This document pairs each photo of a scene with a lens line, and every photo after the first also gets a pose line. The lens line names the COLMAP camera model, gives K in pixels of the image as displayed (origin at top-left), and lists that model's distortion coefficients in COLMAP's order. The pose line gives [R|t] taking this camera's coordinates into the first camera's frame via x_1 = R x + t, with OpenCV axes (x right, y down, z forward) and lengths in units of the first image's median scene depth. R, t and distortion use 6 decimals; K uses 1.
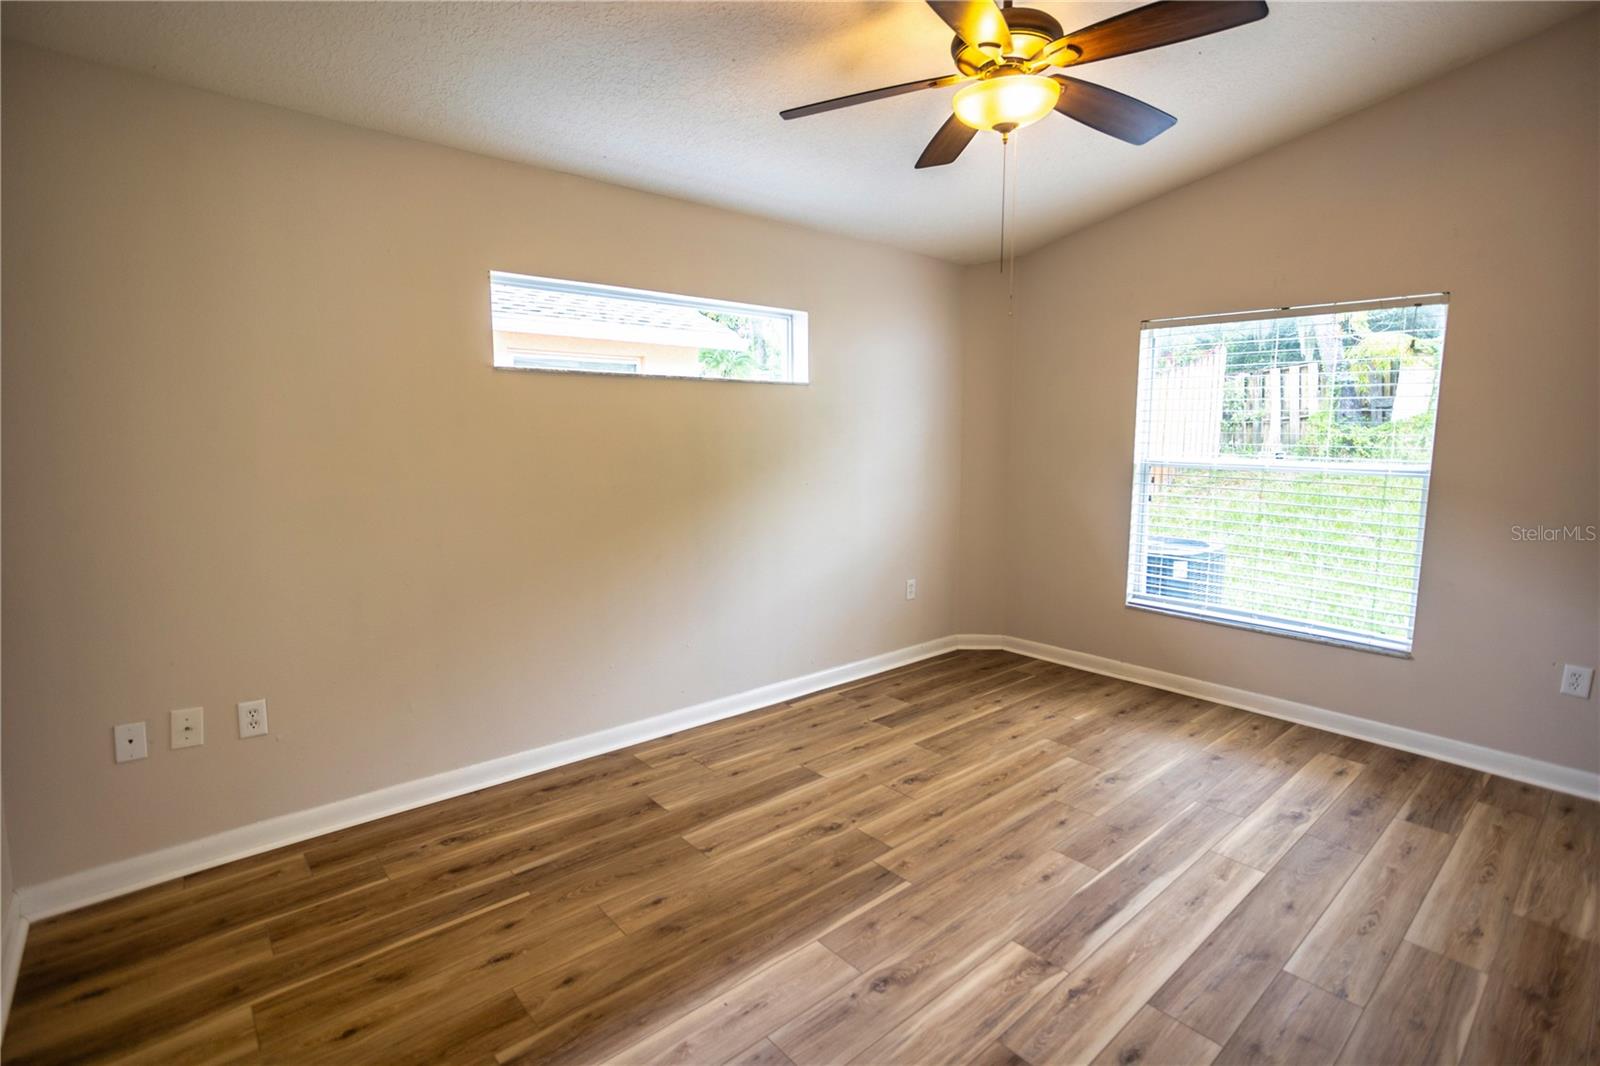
lens RADIAL K [[768.8, 0, 804.6], [0, 768.8, 516.2], [0, 0, 1]] dist [-0.055790, 0.035412]
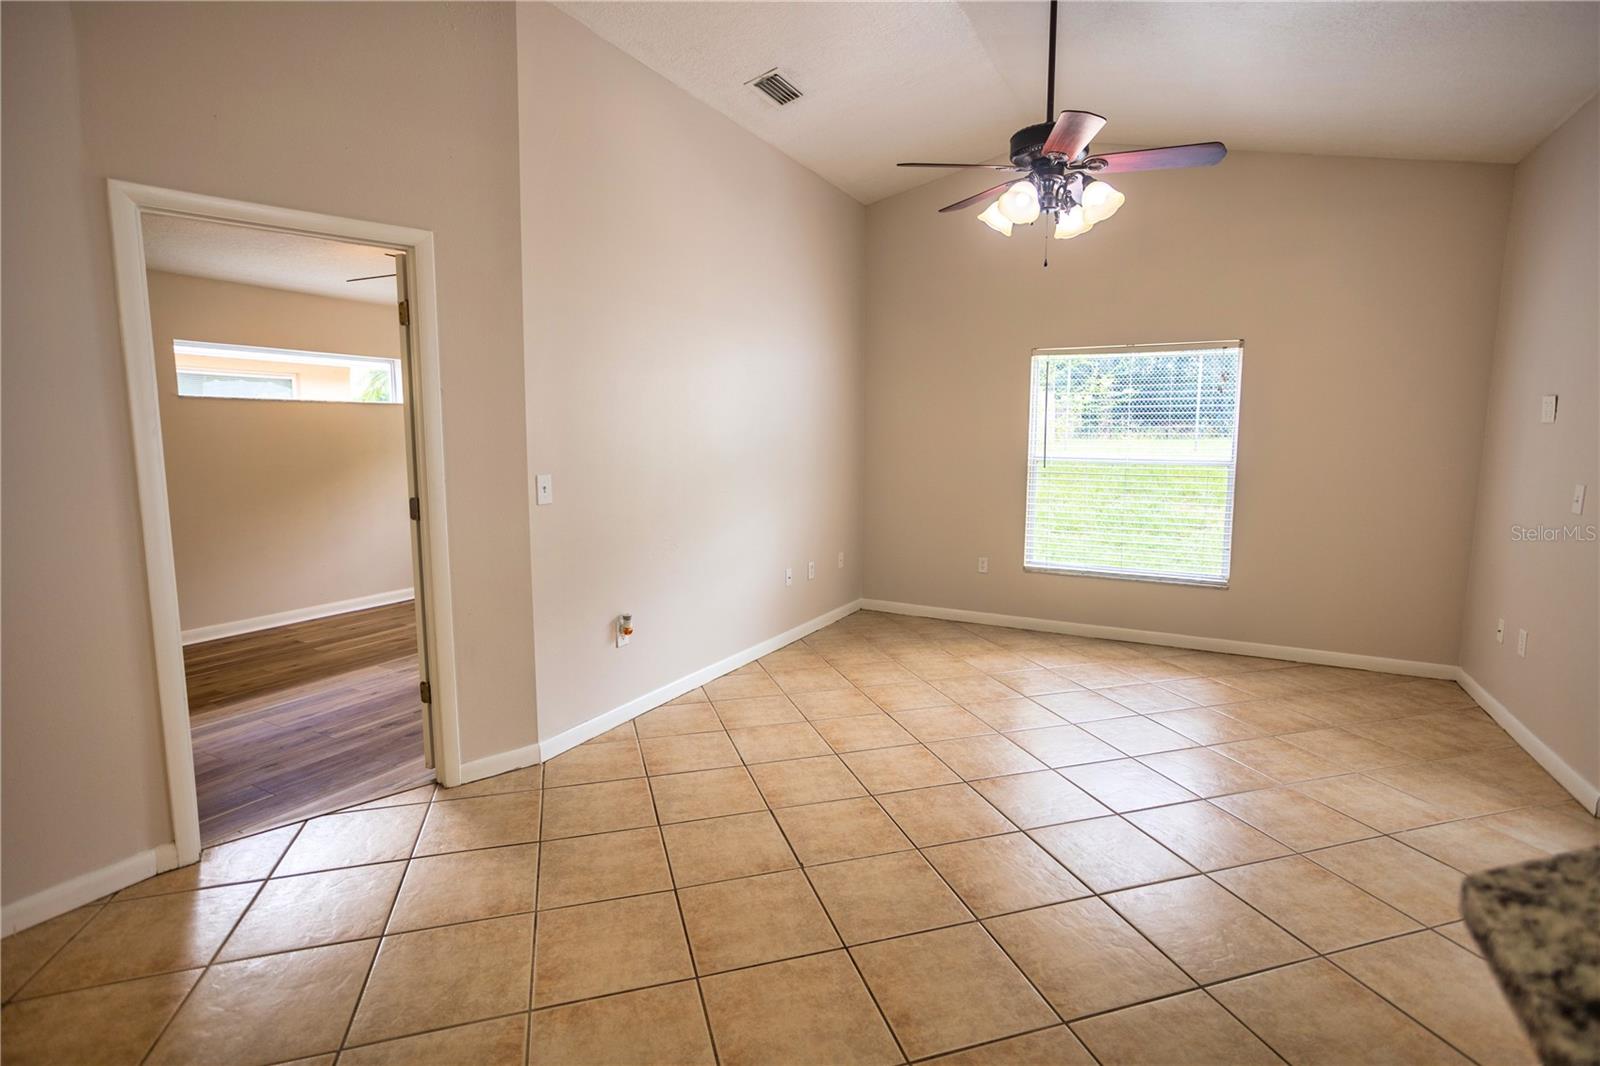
lens RADIAL K [[768.8, 0, 804.6], [0, 768.8, 516.2], [0, 0, 1]] dist [-0.055790, 0.035412]
pose [[0.936958, -0.040901, 0.347040, 0.377212], [0.042304, 0.999099, 0.003533, 0.154215], [-0.346872, 0.011371, 0.937844, -1.294545]]
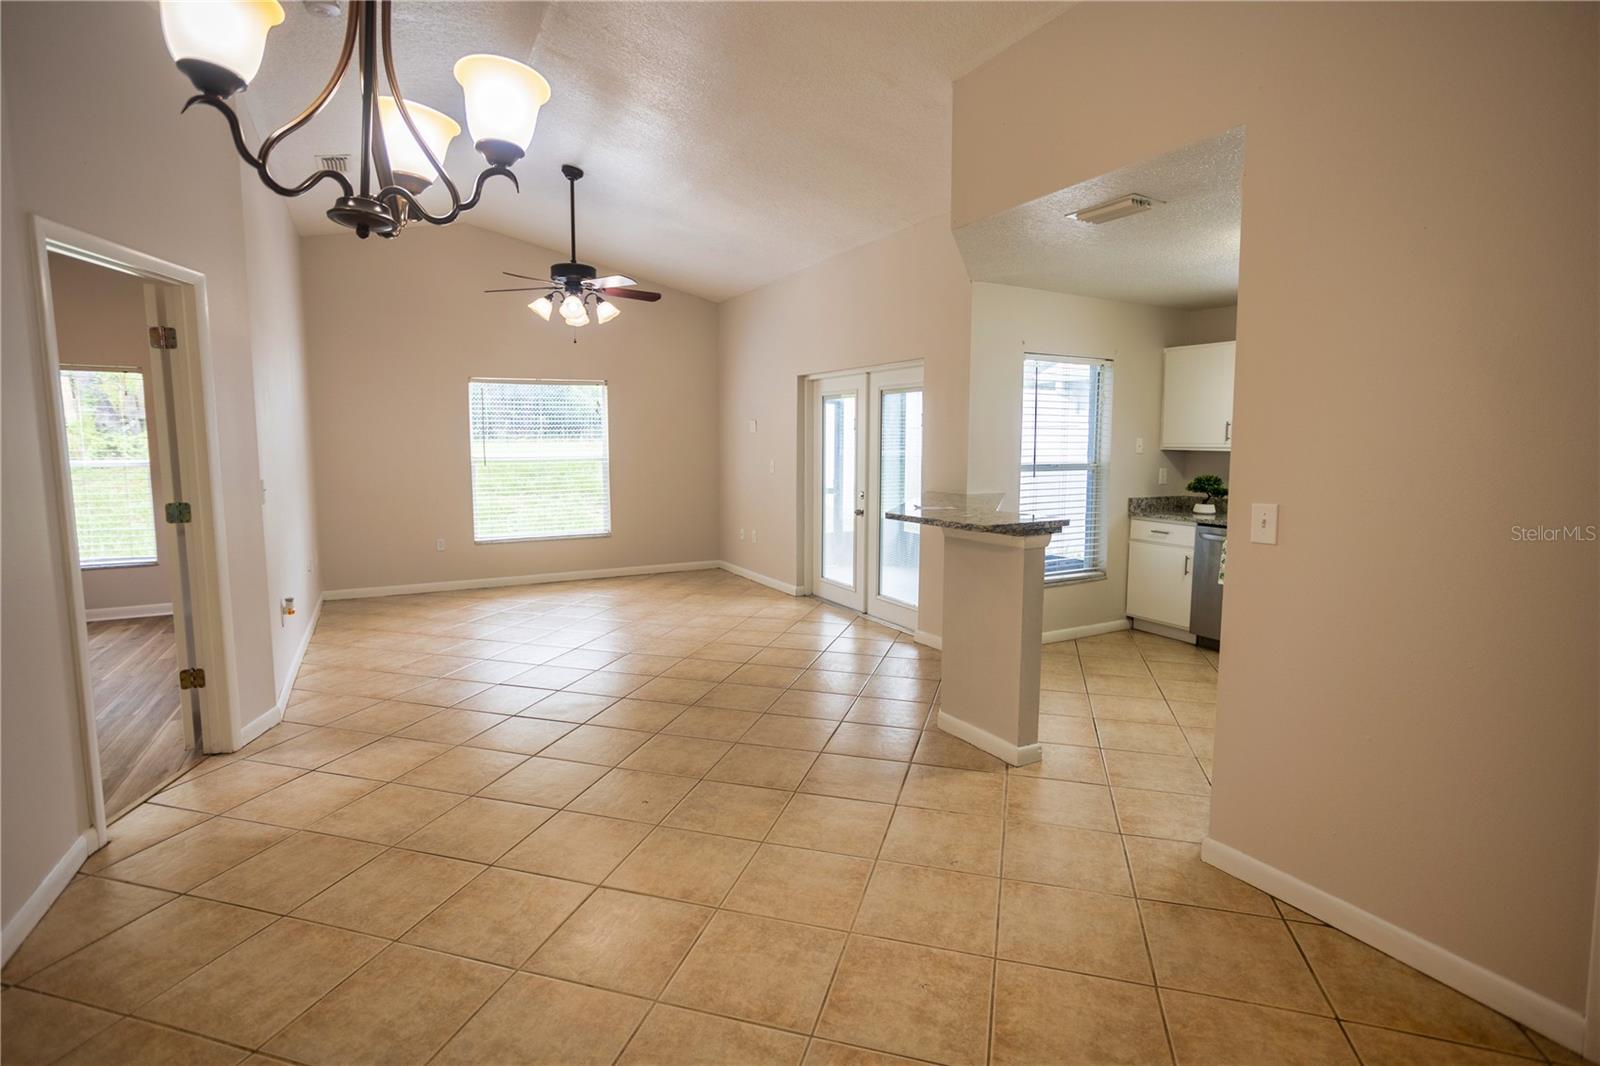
lens RADIAL K [[768.8, 0, 804.6], [0, 768.8, 516.2], [0, 0, 1]] dist [-0.055790, 0.035412]
pose [[0.213417, -0.105097, 0.971292, -0.879688], [0.113501, 0.990132, 0.082196, 0.143387], [-0.970346, 0.092701, 0.223240, -1.326625]]
